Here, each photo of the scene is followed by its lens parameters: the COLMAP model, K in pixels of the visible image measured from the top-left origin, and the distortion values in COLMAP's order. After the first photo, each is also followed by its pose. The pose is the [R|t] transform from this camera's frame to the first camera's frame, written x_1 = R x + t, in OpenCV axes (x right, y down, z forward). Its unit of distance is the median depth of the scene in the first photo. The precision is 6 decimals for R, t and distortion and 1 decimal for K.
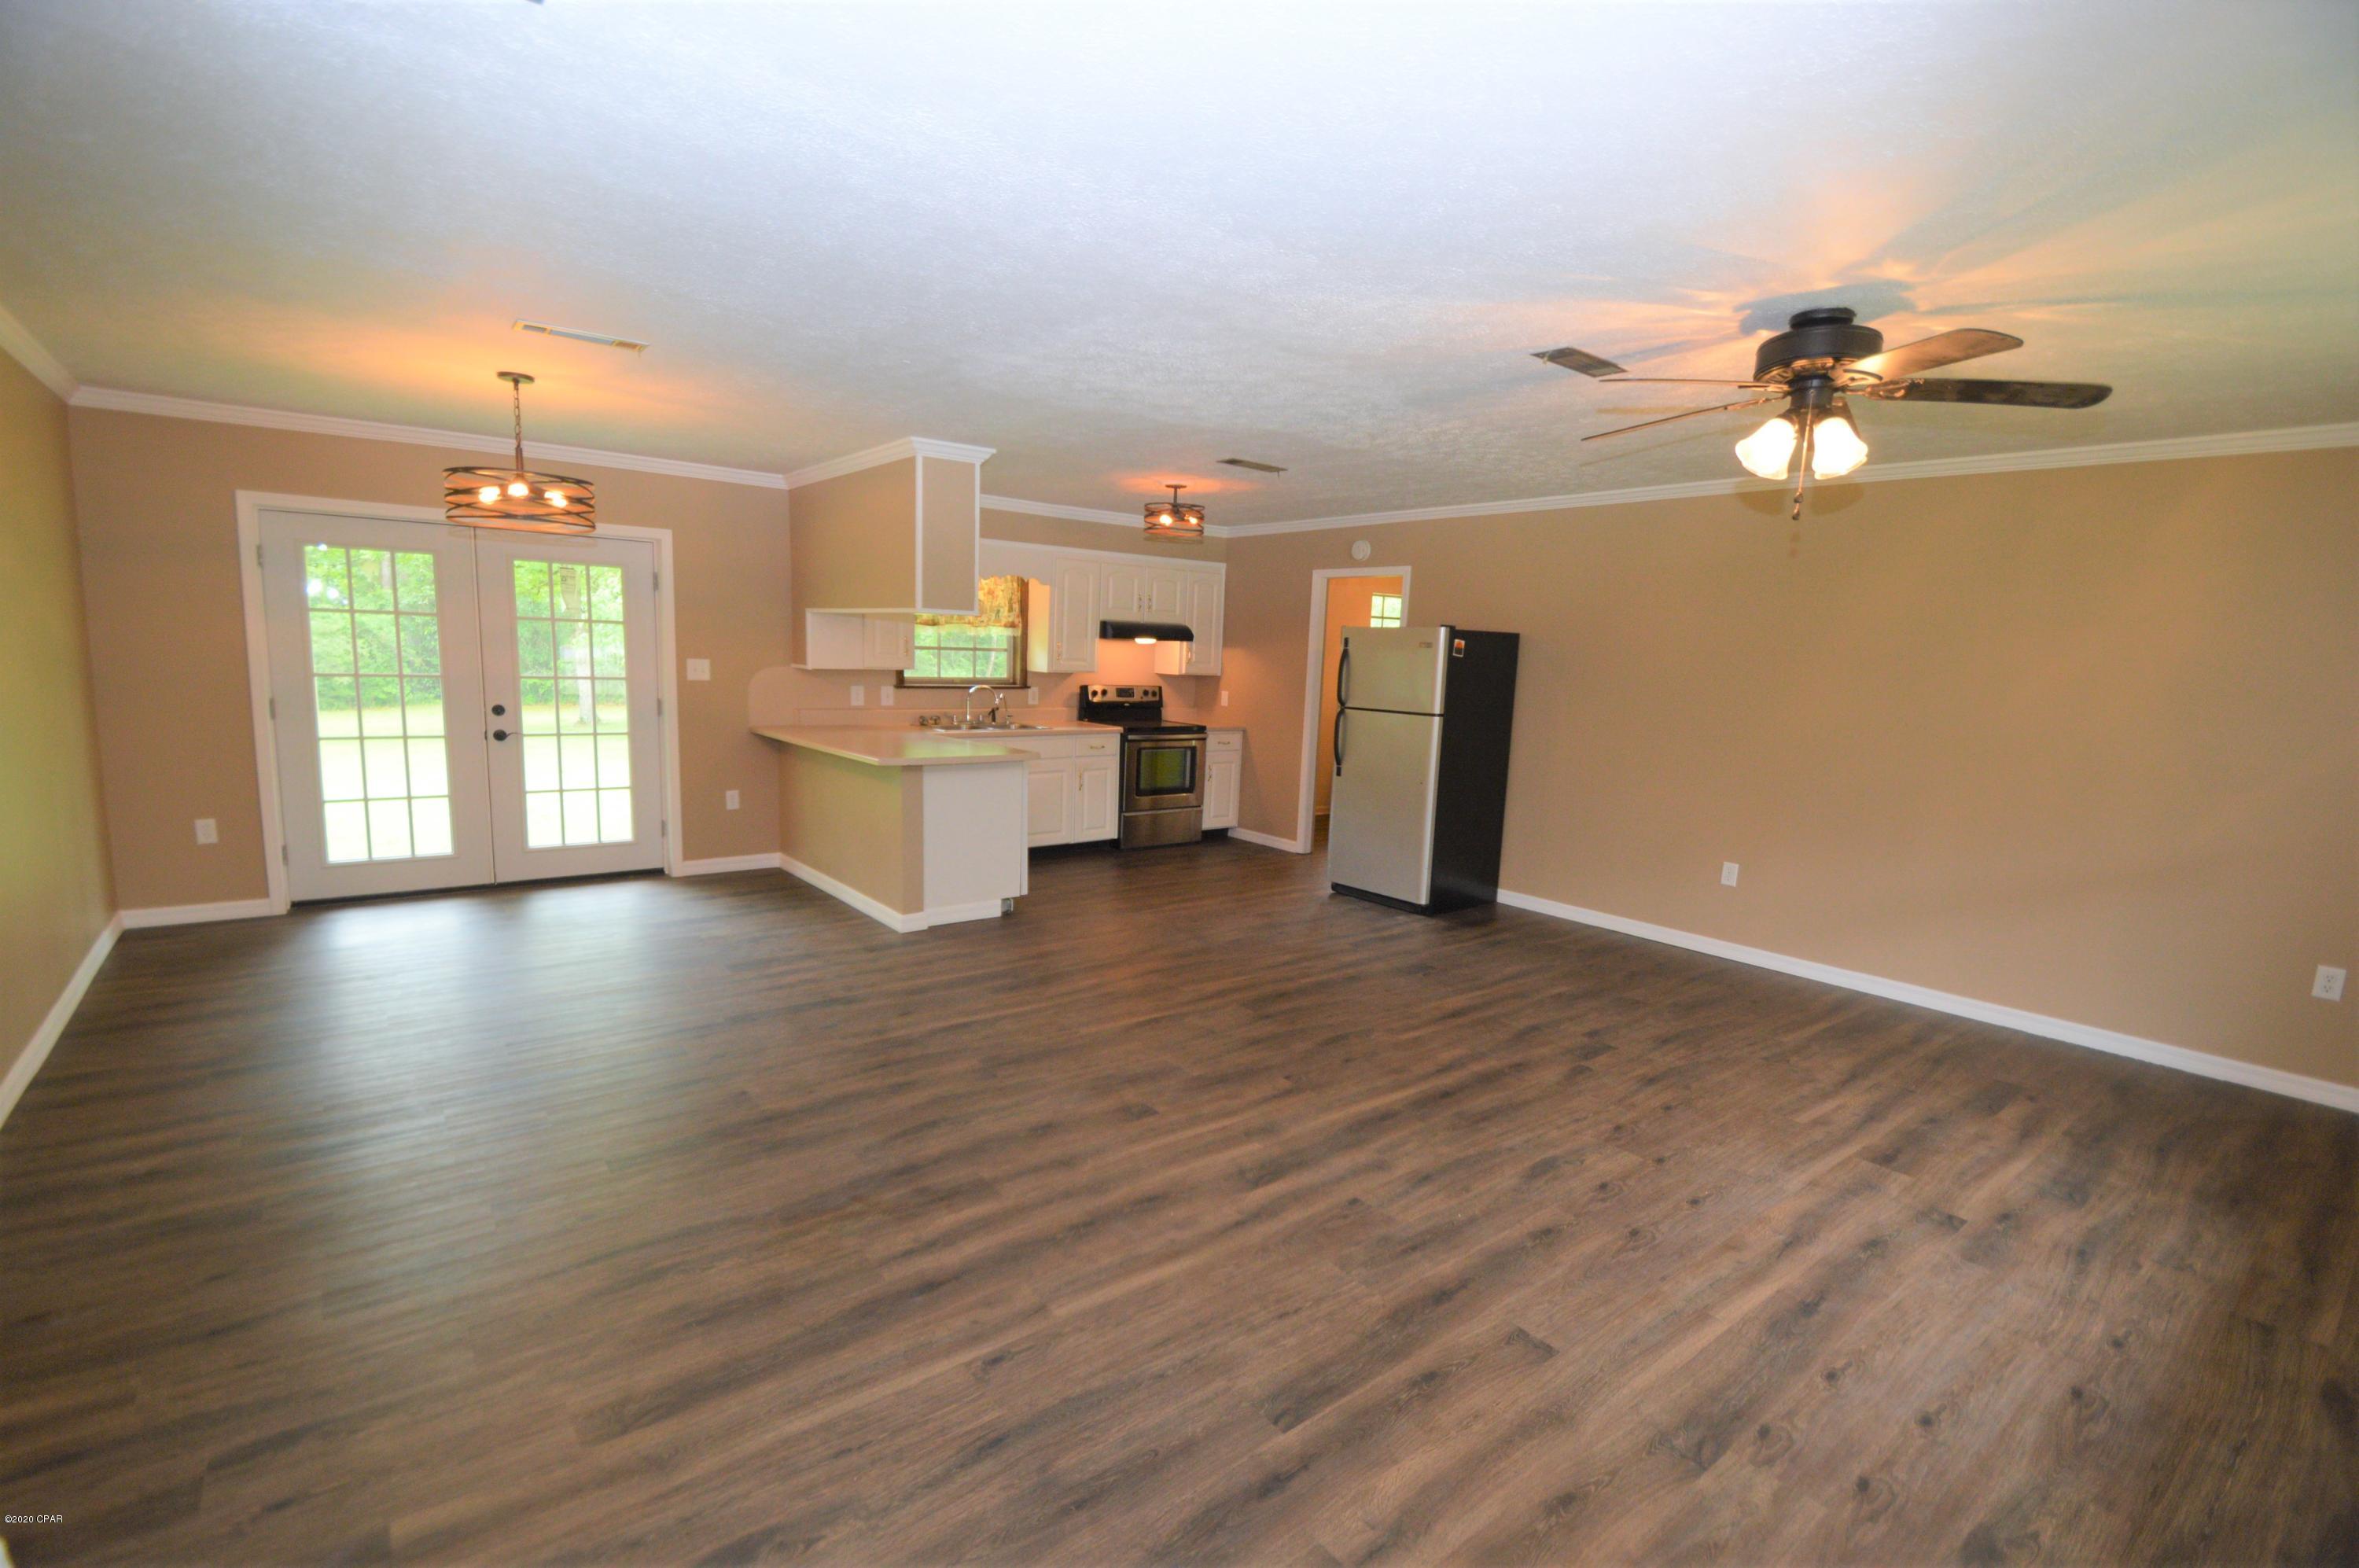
lens RADIAL K [[1051.6, 0, 1160.5], [0, 1051.6, 807.1], [0, 0, 1]] dist [0.015643, -0.016336]
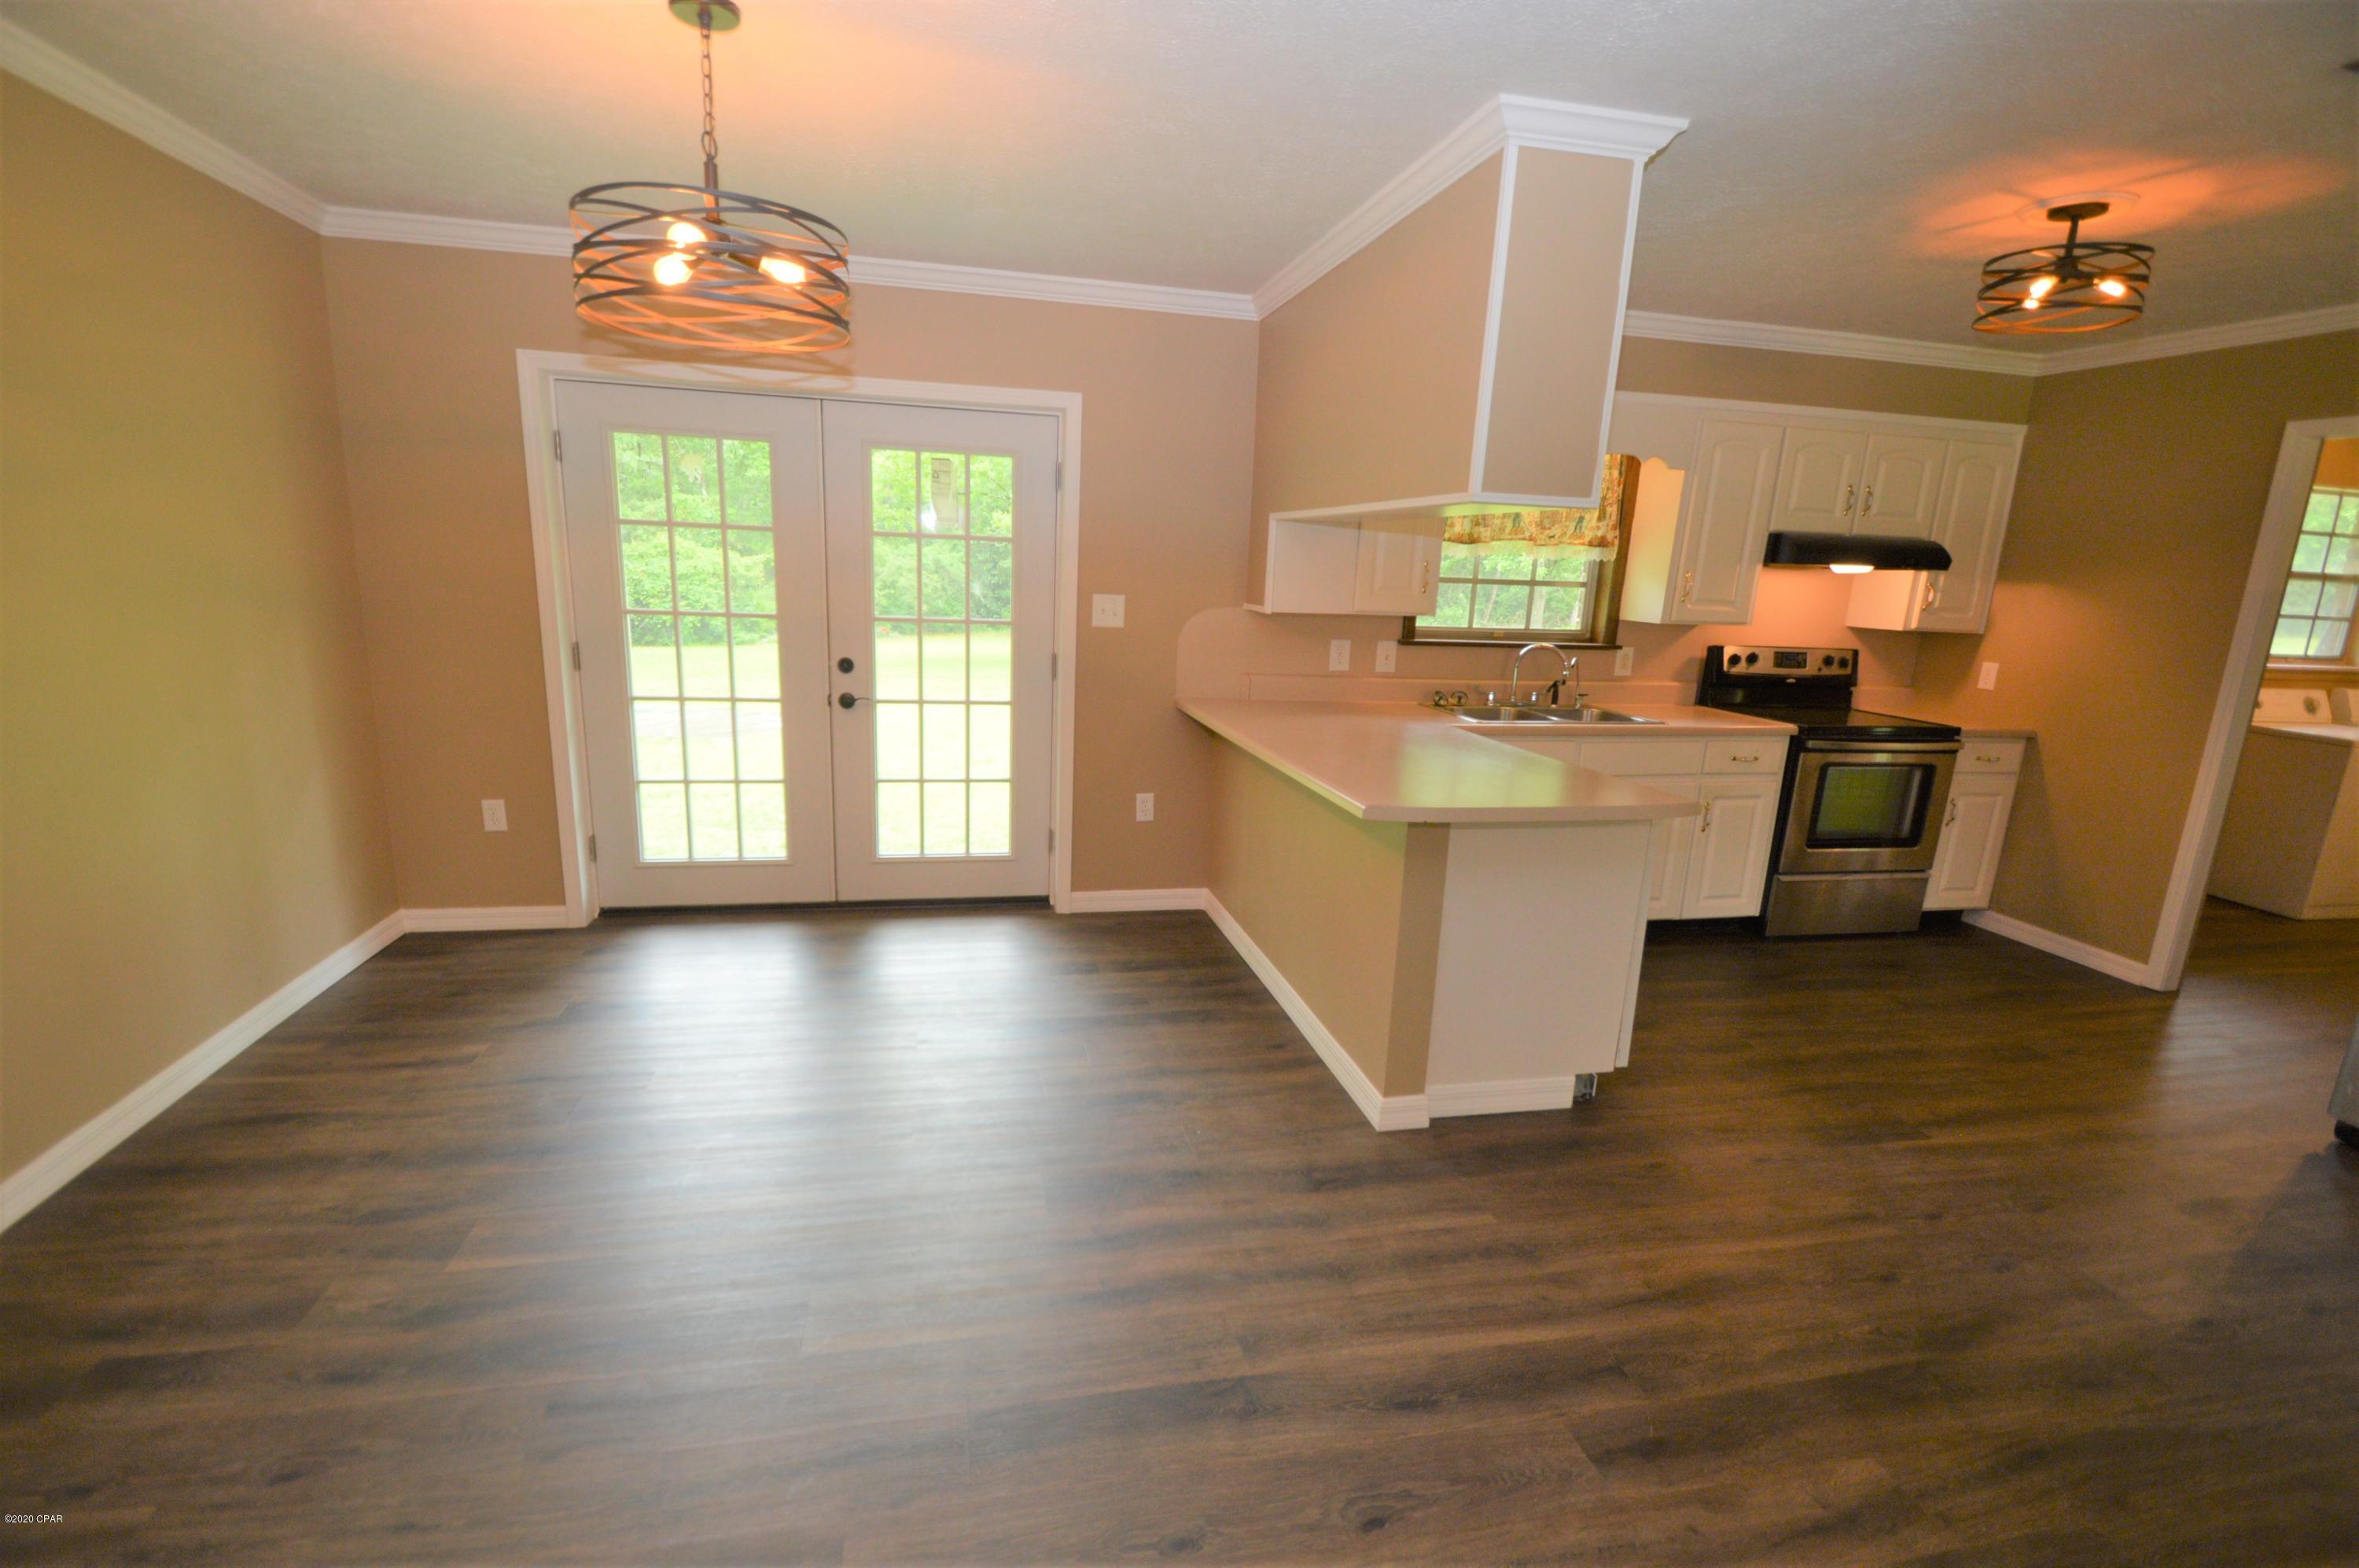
lens RADIAL K [[1051.6, 0, 1160.5], [0, 1051.6, 807.1], [0, 0, 1]] dist [0.015643, -0.016336]
pose [[0.898991, 0.097221, -0.427040, -0.117990], [-0.071833, 0.994577, 0.075206, -0.061819], [0.432036, -0.036934, 0.901100, 0.425150]]
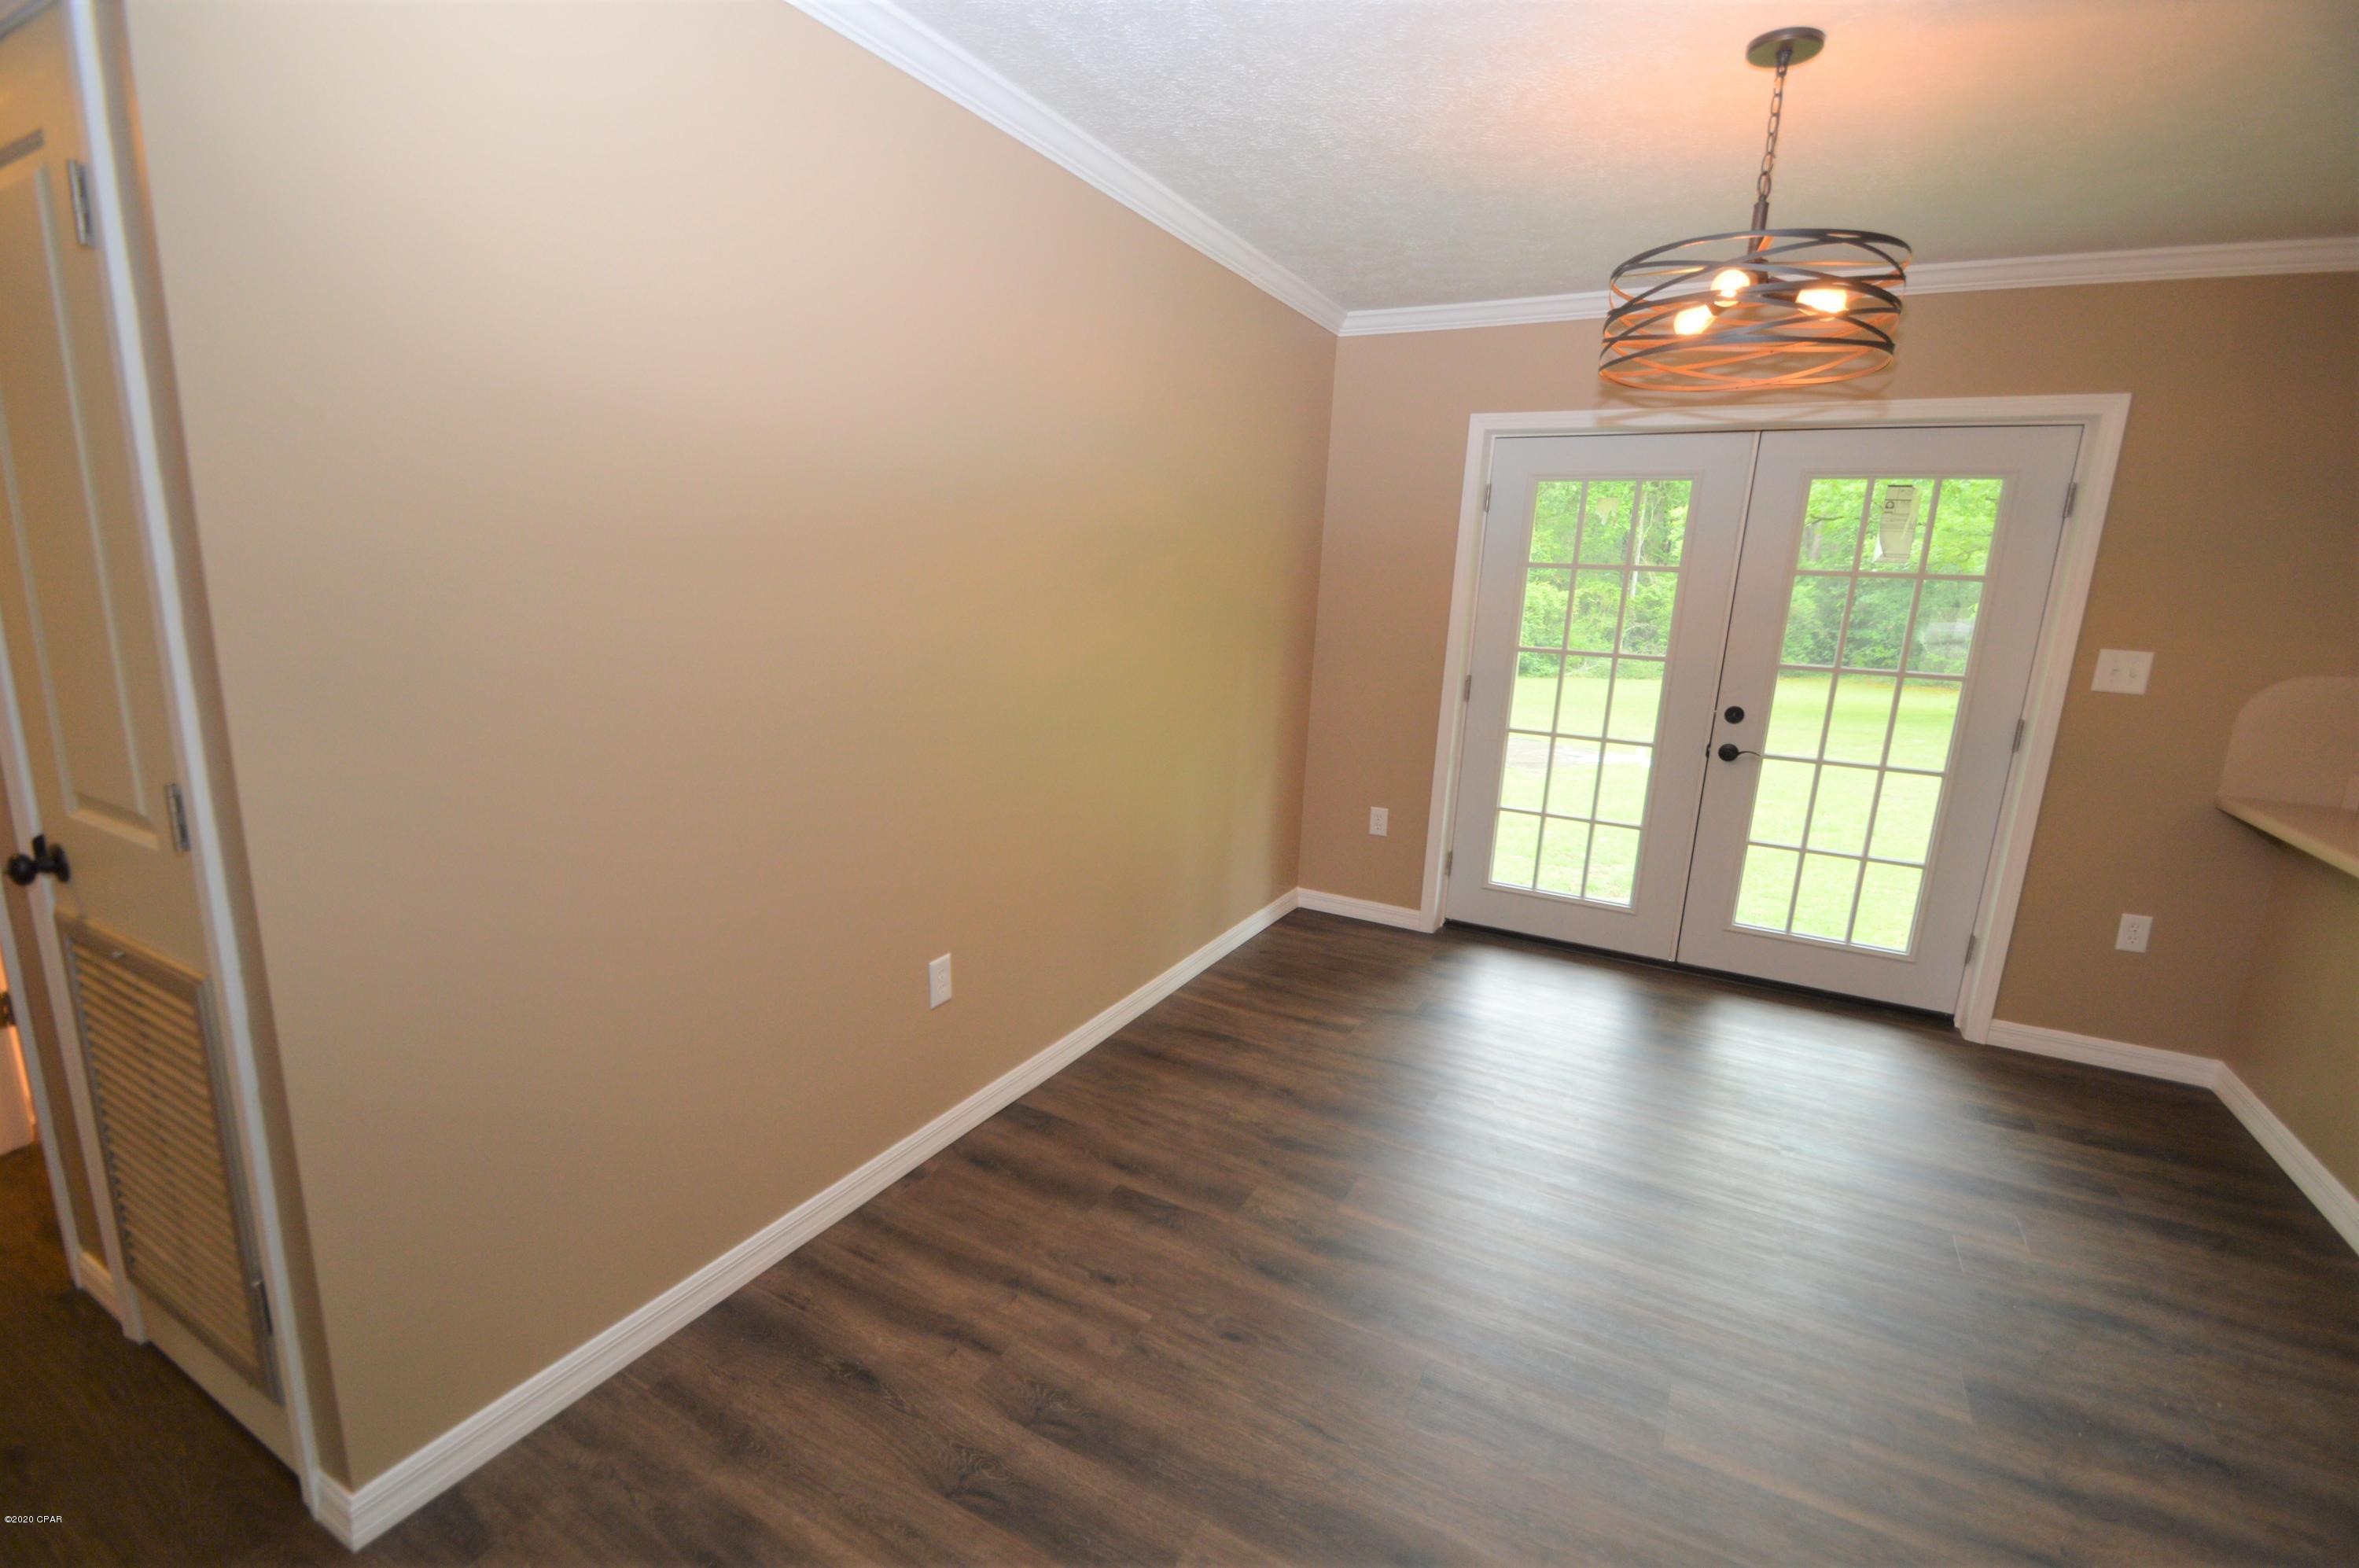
lens RADIAL K [[1051.6, 0, 1160.5], [0, 1051.6, 807.1], [0, 0, 1]] dist [0.015643, -0.016336]
pose [[0.390204, 0.184232, -0.902108, -0.153941], [-0.160345, 0.978402, 0.130457, -0.060343], [0.906659, 0.093744, 0.411317, 0.388708]]
